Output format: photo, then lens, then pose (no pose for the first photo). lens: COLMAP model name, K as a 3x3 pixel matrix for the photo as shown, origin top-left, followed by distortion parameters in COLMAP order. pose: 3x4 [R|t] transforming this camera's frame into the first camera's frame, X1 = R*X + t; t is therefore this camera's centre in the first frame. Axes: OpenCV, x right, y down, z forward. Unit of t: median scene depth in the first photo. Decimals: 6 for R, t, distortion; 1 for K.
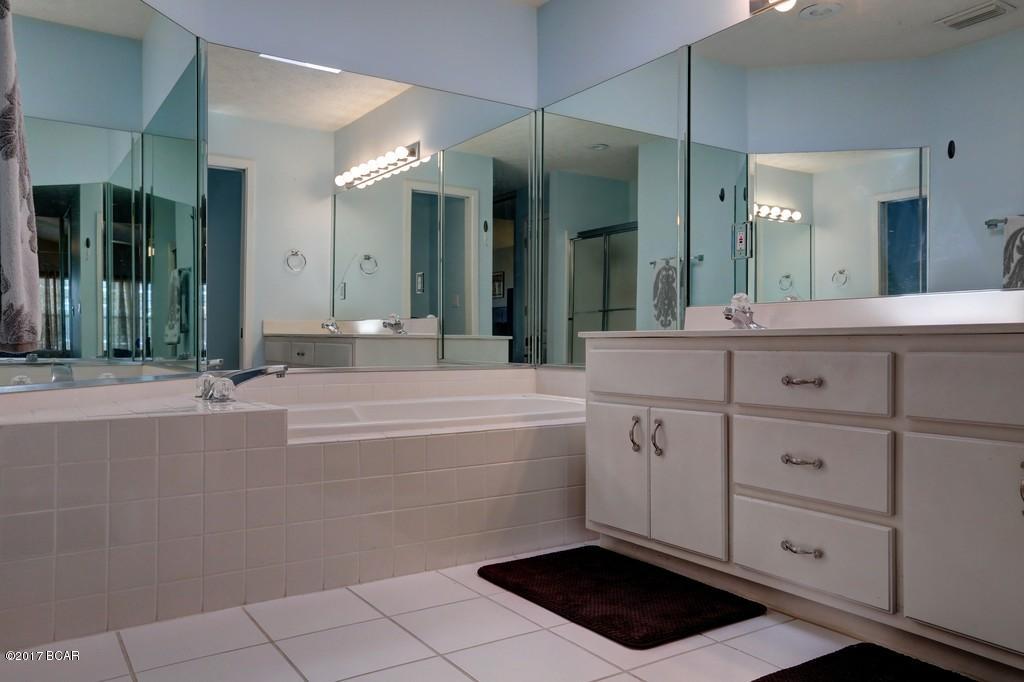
lens RADIAL K [[759.6, 0, 512.0], [0, 759.6, 341.0], [0, 0, 1]] dist [0.003096, 0.009403]
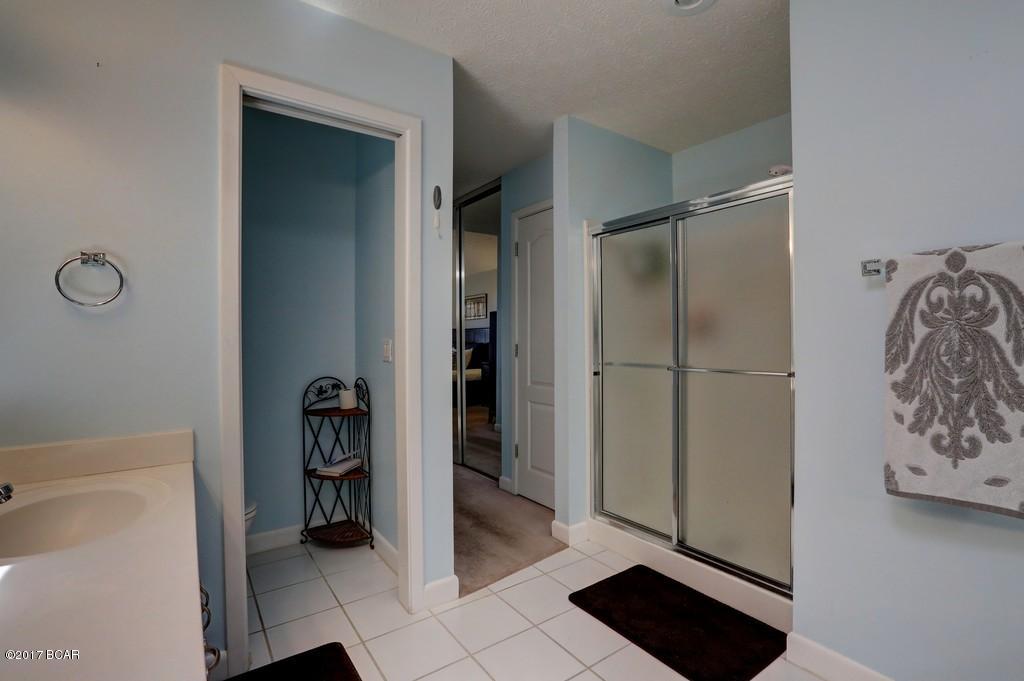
lens RADIAL K [[471.7, 0, 512.0], [0, 471.7, 340.5], [0, 0, 1]] dist [0.001150, 0.000185]
pose [[0.999450, -0.010222, 0.031548, 0.003291], [0.009719, 0.999824, 0.016058, -0.095983], [-0.031707, -0.015743, 0.999373, 1.034888]]
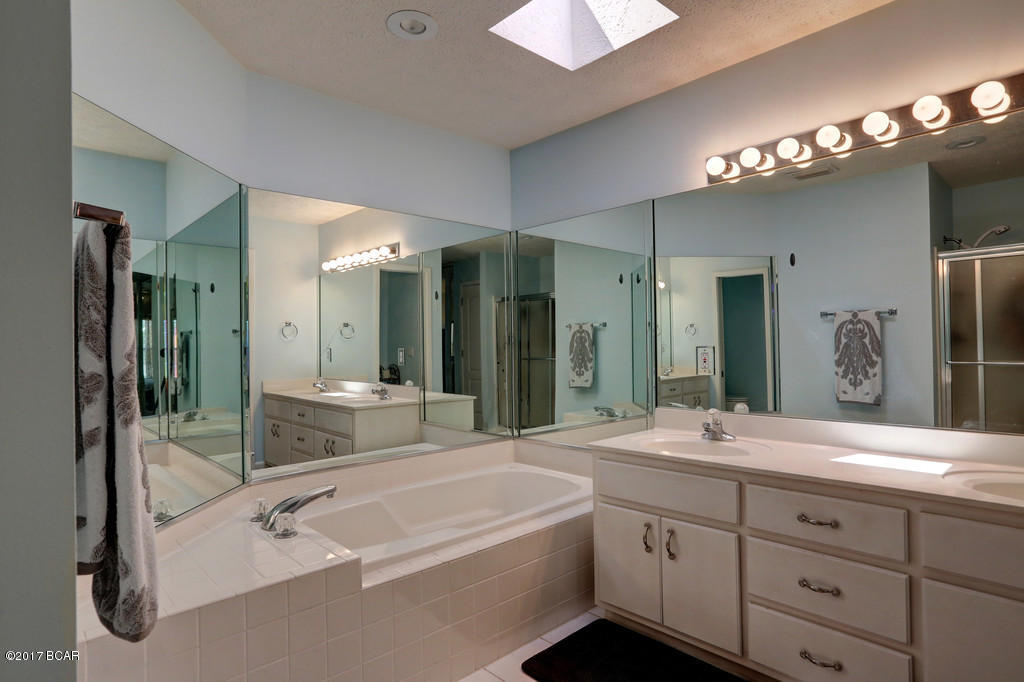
lens RADIAL K [[550.8, 0, 512.0], [0, 550.8, 341.0], [0, 0, 1]] dist [-0.053456, 0.044502]
pose [[0.985458, -0.015792, 0.169183, -0.099276], [0.017051, 0.999837, -0.005988, -0.097878], [-0.169061, 0.008786, 0.985566, 0.093791]]
